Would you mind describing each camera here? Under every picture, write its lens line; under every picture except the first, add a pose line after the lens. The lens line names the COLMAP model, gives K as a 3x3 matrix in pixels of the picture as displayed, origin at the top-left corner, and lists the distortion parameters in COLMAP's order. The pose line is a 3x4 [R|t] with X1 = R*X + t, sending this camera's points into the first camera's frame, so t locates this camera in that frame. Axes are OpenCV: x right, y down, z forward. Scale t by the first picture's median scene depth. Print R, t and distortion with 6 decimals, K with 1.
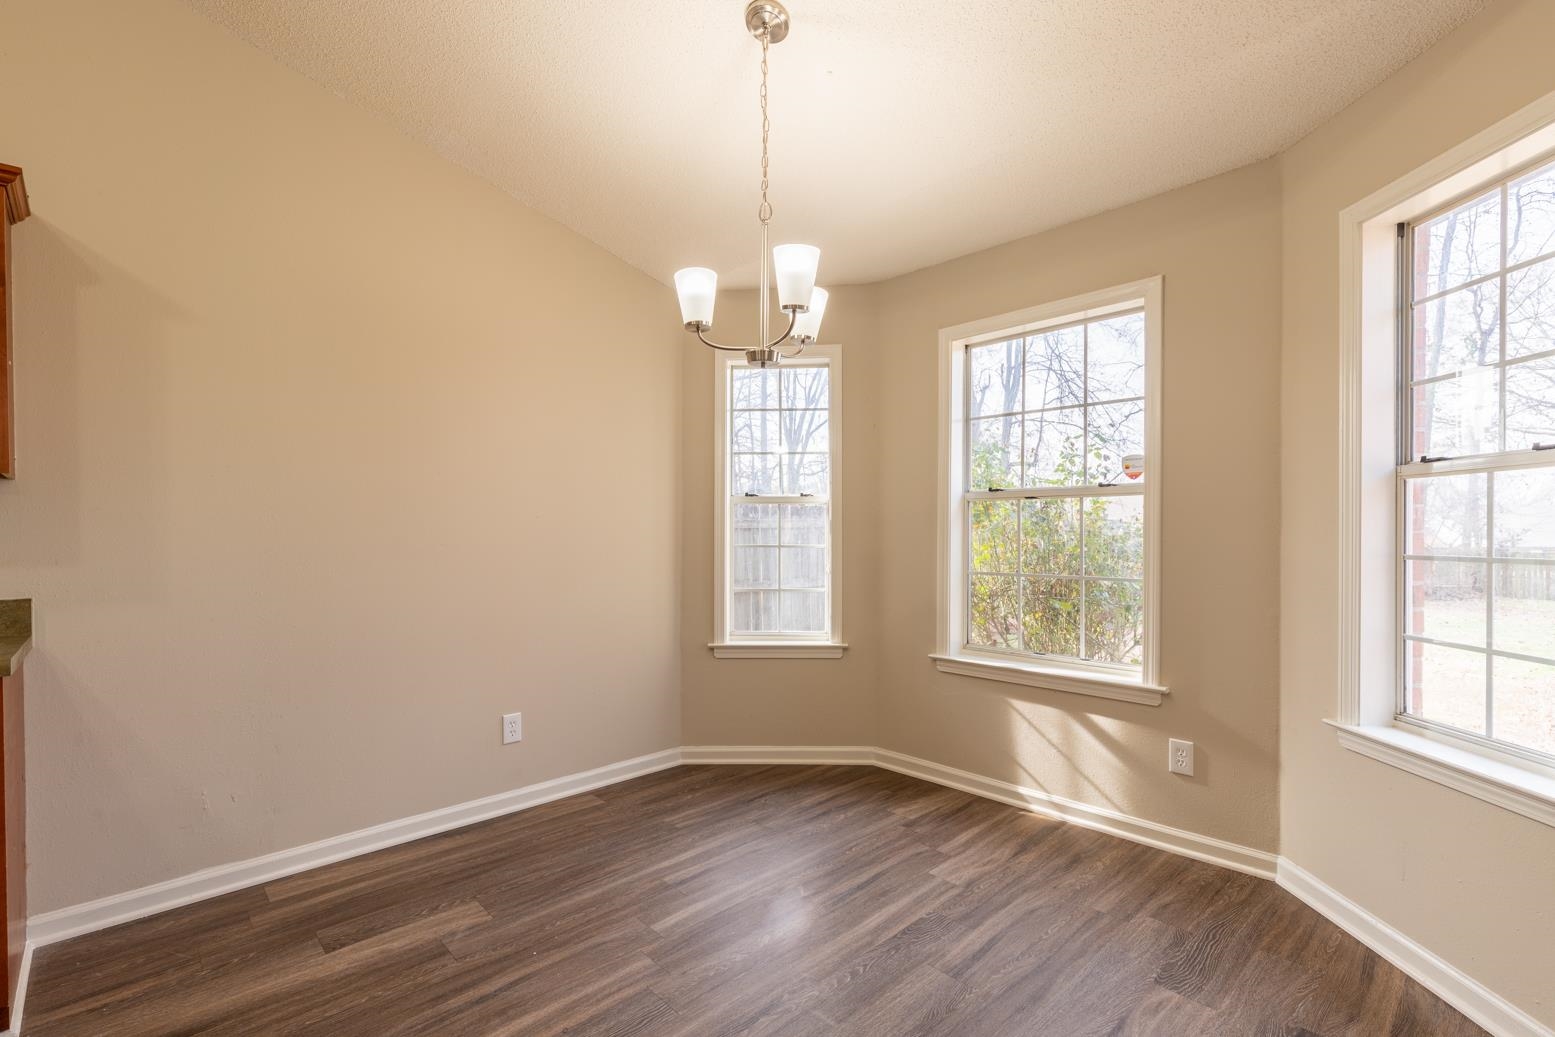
lens RADIAL K [[705.9, 0, 772.5], [0, 705.9, 534.0], [0, 0, 1]] dist [0.004375, -0.000191]
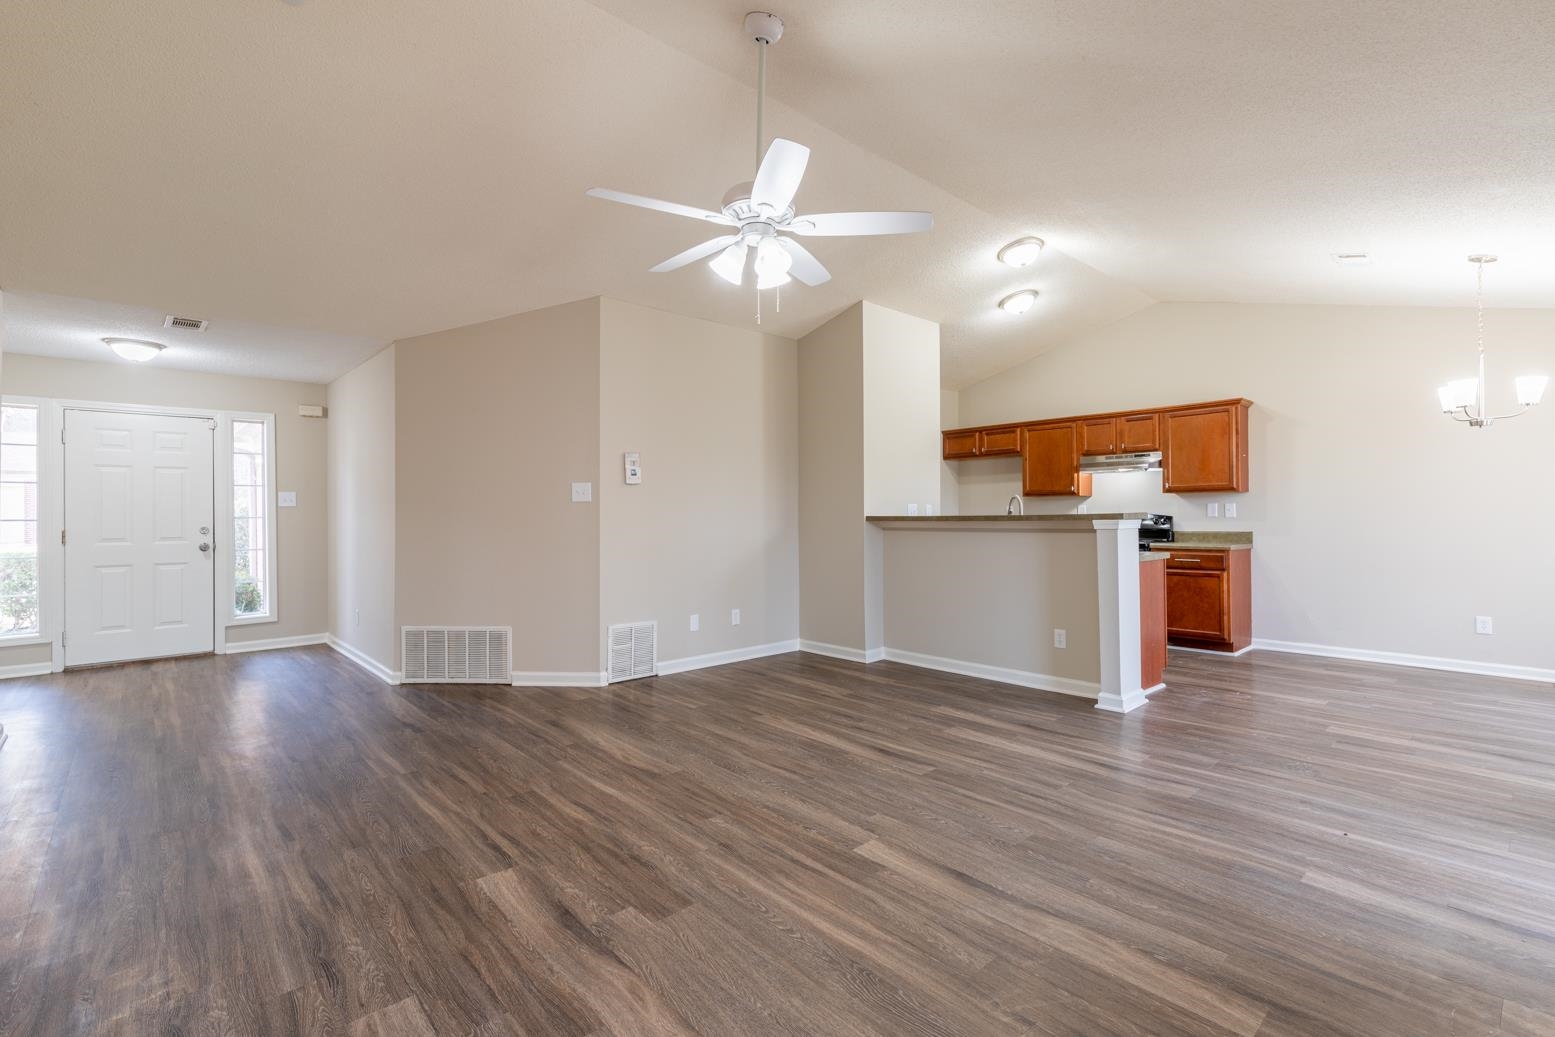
lens RADIAL K [[705.9, 0, 777.1], [0, 705.9, 513.8], [0, 0, 1]] dist [0.004375, -0.000191]
pose [[-0.014220, 0.006454, -0.999878, 1.432392], [0.002347, 0.999977, 0.006421, -0.004709], [0.999896, -0.002255, -0.014235, -0.703874]]
